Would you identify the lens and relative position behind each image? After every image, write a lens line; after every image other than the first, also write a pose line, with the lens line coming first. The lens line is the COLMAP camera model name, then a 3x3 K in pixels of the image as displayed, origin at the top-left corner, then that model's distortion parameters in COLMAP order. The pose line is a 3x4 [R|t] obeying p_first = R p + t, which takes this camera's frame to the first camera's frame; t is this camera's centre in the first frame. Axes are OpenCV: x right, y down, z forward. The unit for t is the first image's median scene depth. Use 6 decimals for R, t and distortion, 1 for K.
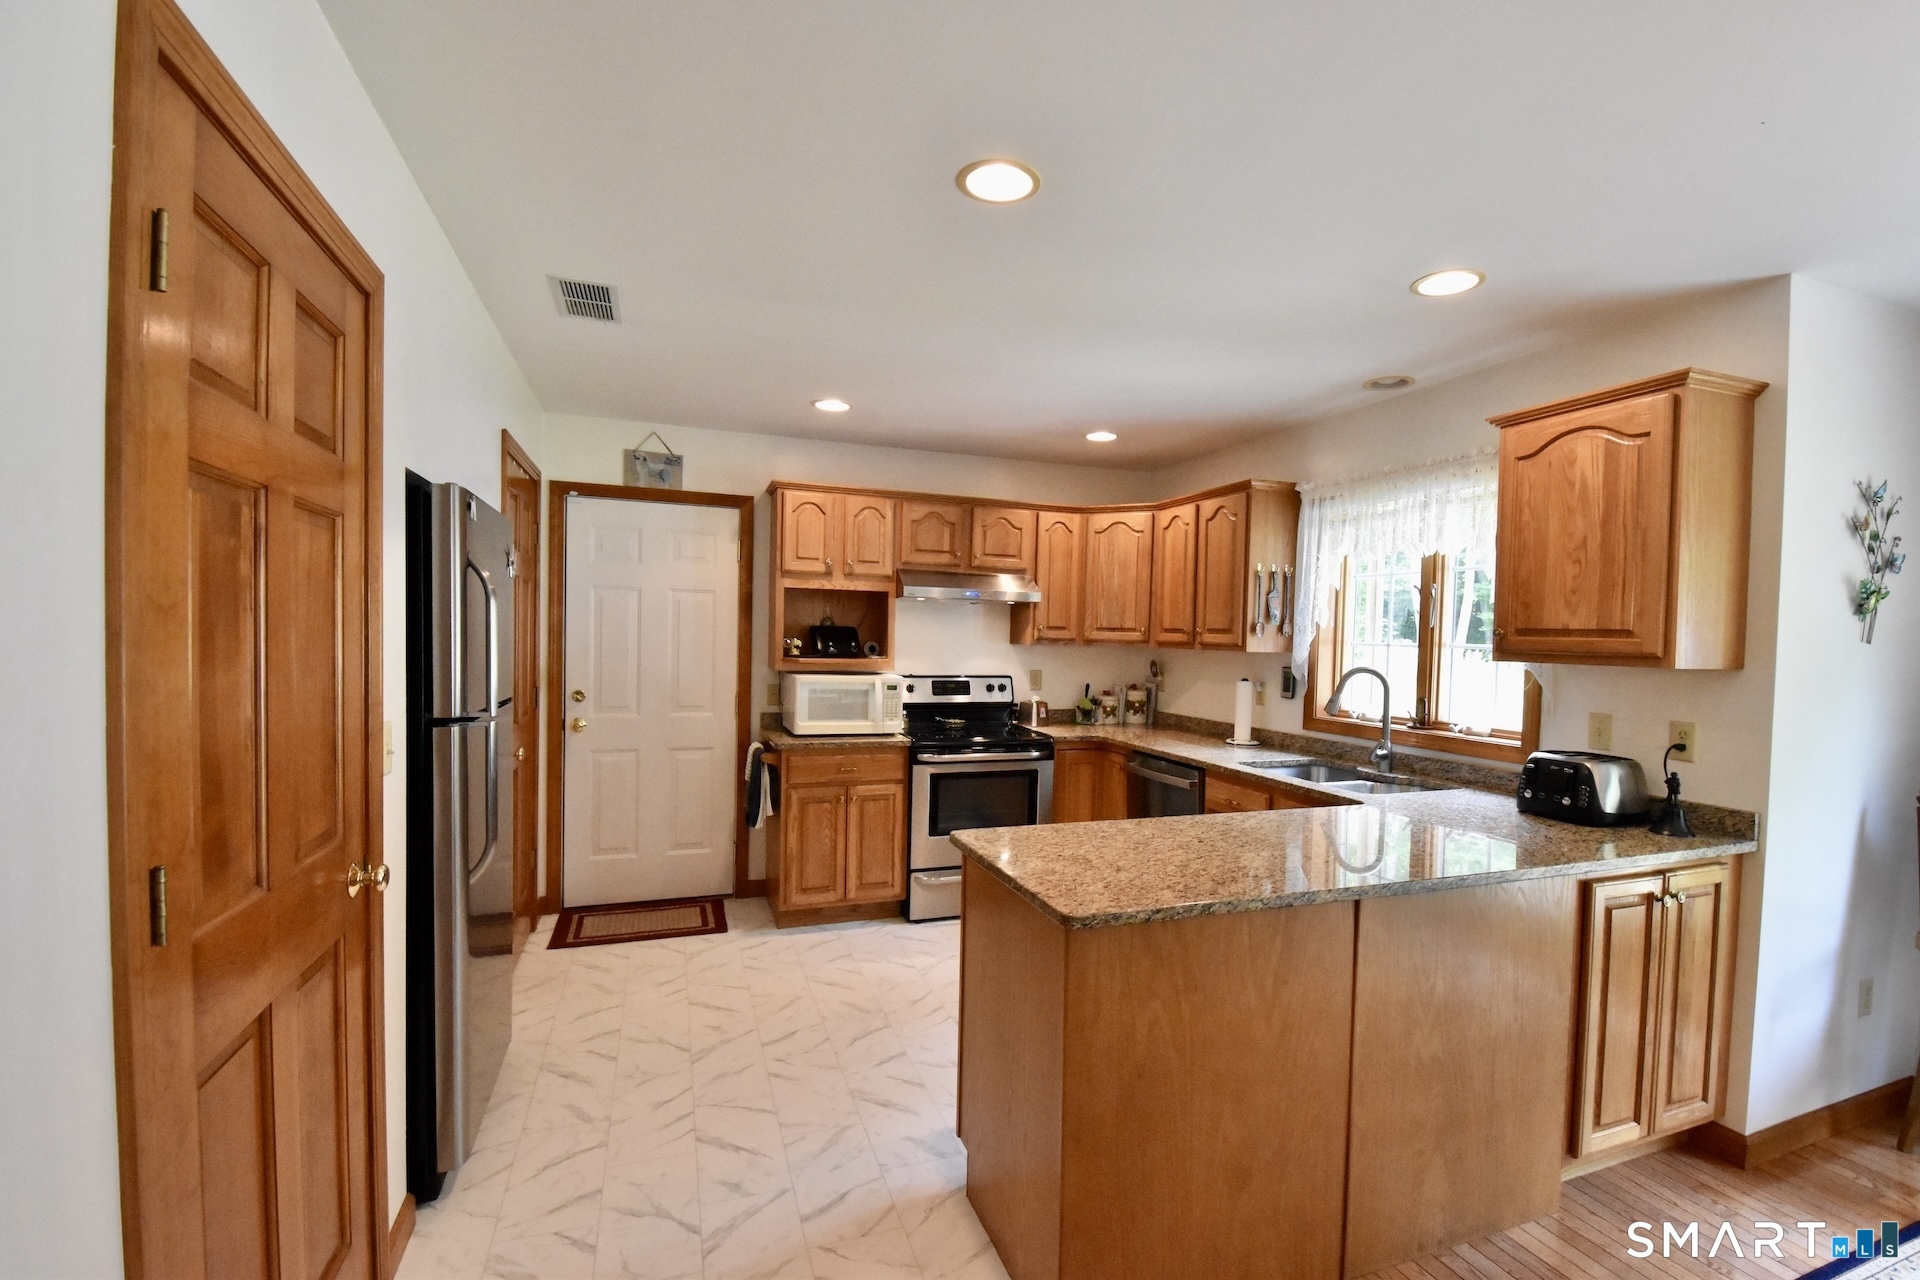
lens RADIAL K [[843.4, 0, 978.6], [0, 843.4, 662.0], [0, 0, 1]] dist [0.016040, -0.023686]
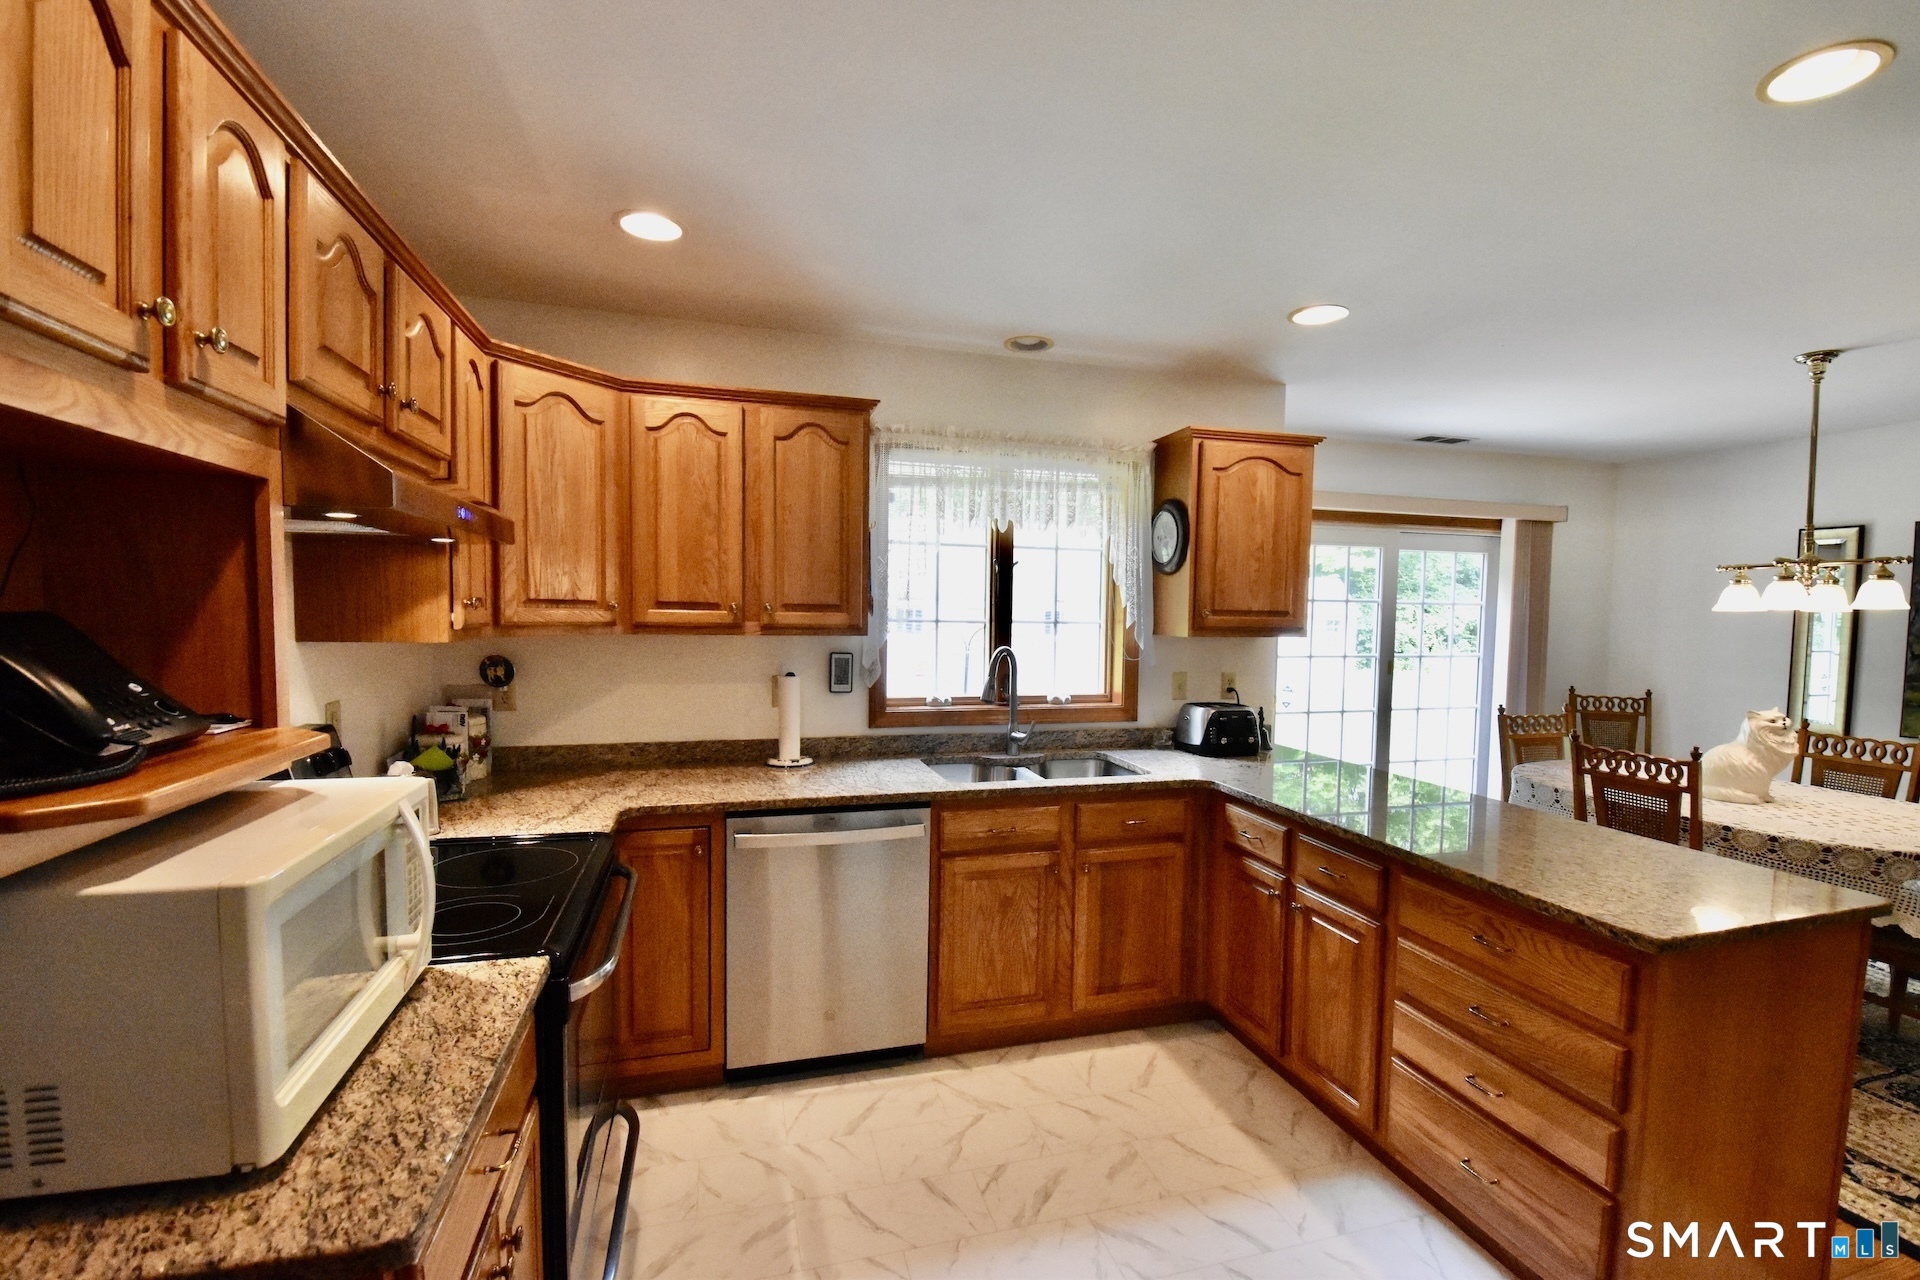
lens RADIAL K [[843.4, 0, 978.6], [0, 843.4, 662.0], [0, 0, 1]] dist [0.016040, -0.023686]
pose [[0.063054, -0.084028, 0.994466, -0.377607], [0.019369, 0.996365, 0.082961, -0.045022], [-0.997822, 0.014031, 0.064452, 0.787768]]
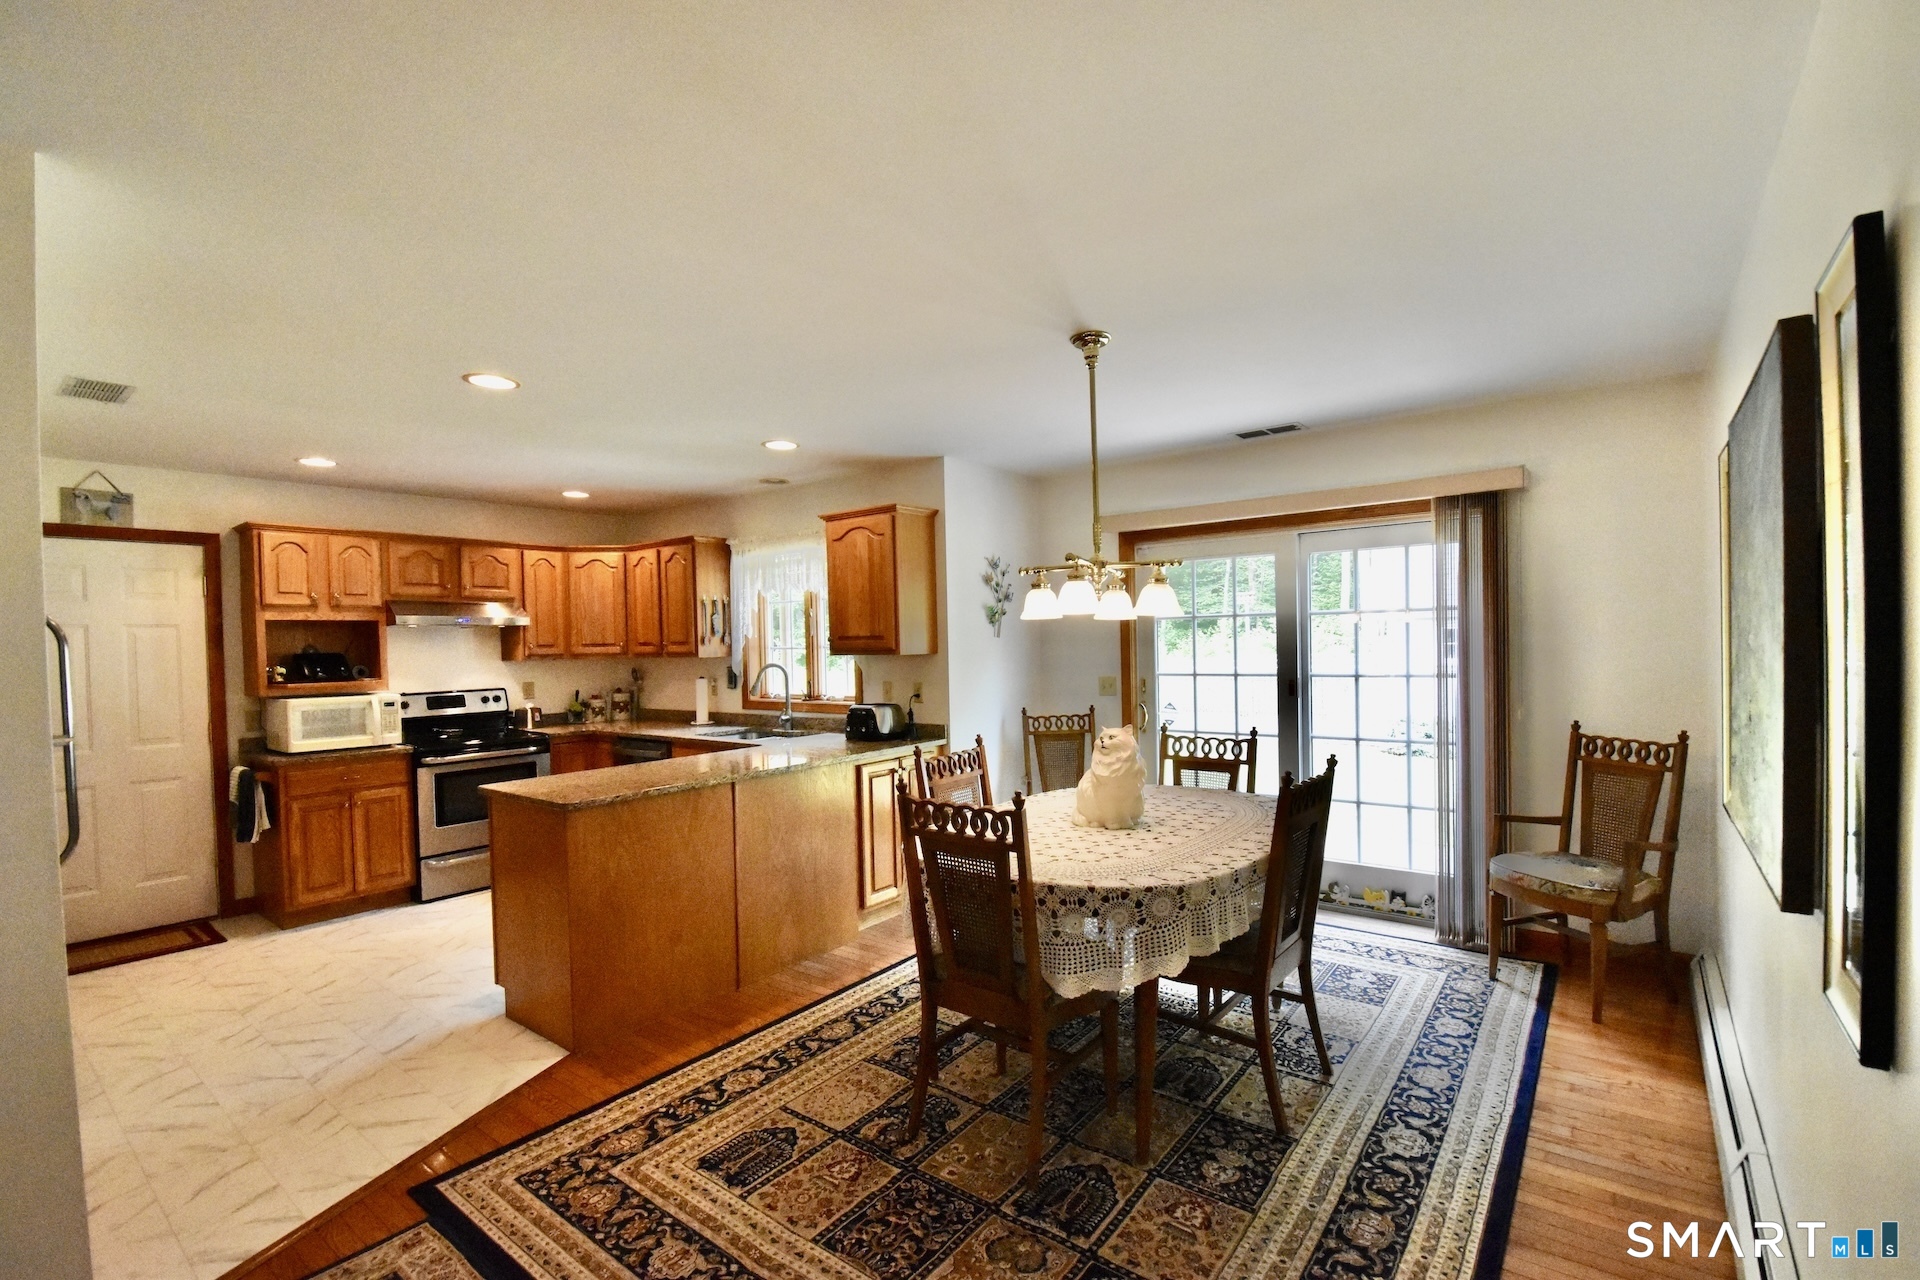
lens RADIAL K [[843.4, 0, 978.6], [0, 843.4, 662.0], [0, 0, 1]] dist [0.016040, -0.023686]
pose [[0.842280, -0.053812, 0.536347, -0.041178], [0.058241, 0.998265, 0.008695, 0.009559], [-0.535884, 0.023913, 0.843953, -0.402509]]
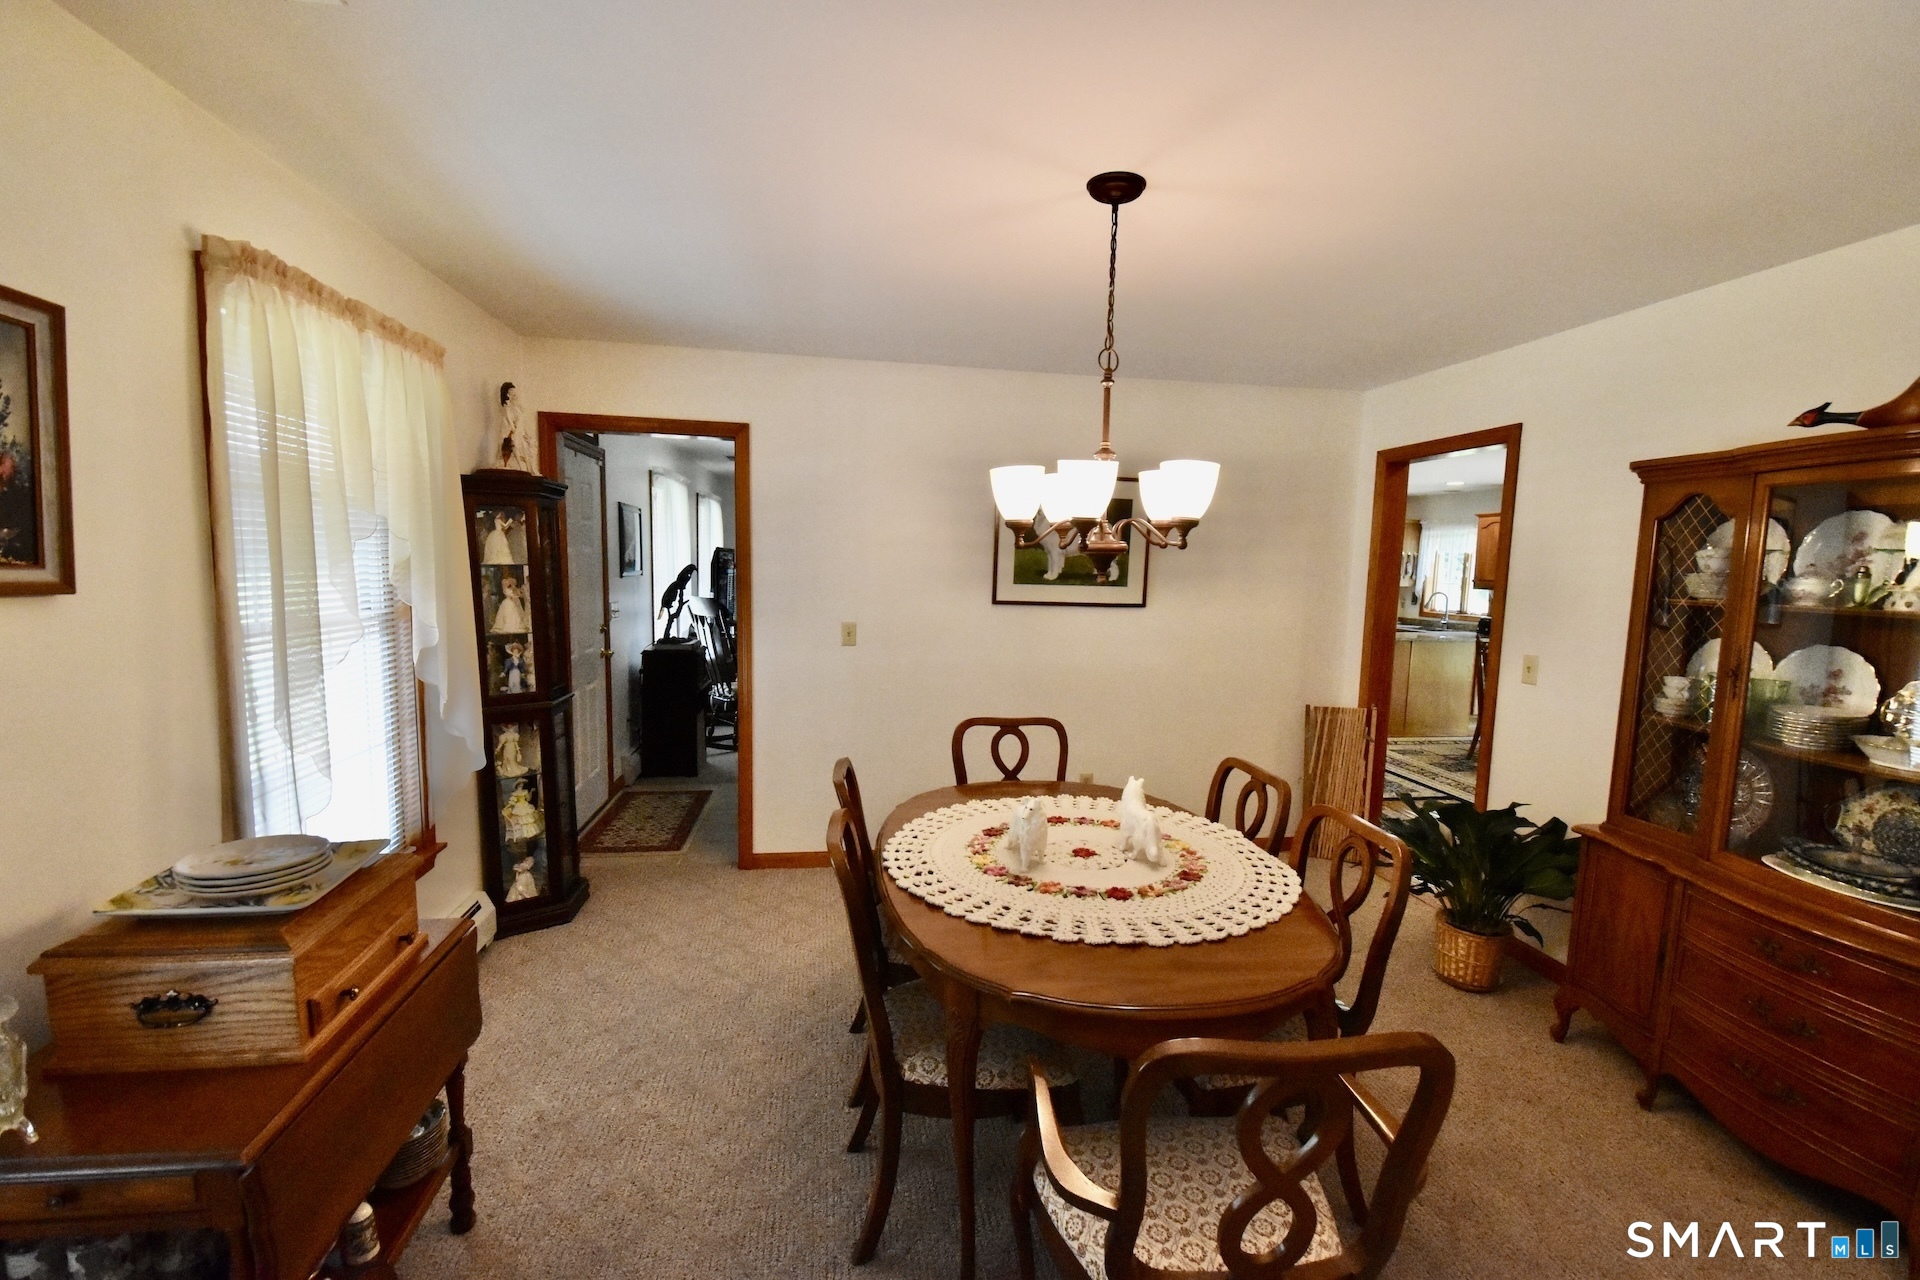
lens RADIAL K [[861.7, 0, 994.0], [0, 861.7, 665.8], [0, 0, 1]] dist [-0.000017, -0.010447]
pose [[0.985856, 0.025234, -0.165683, -0.421661], [-0.012463, 0.996901, 0.077669, 0.038402], [0.167129, -0.074506, 0.983116, -1.681938]]
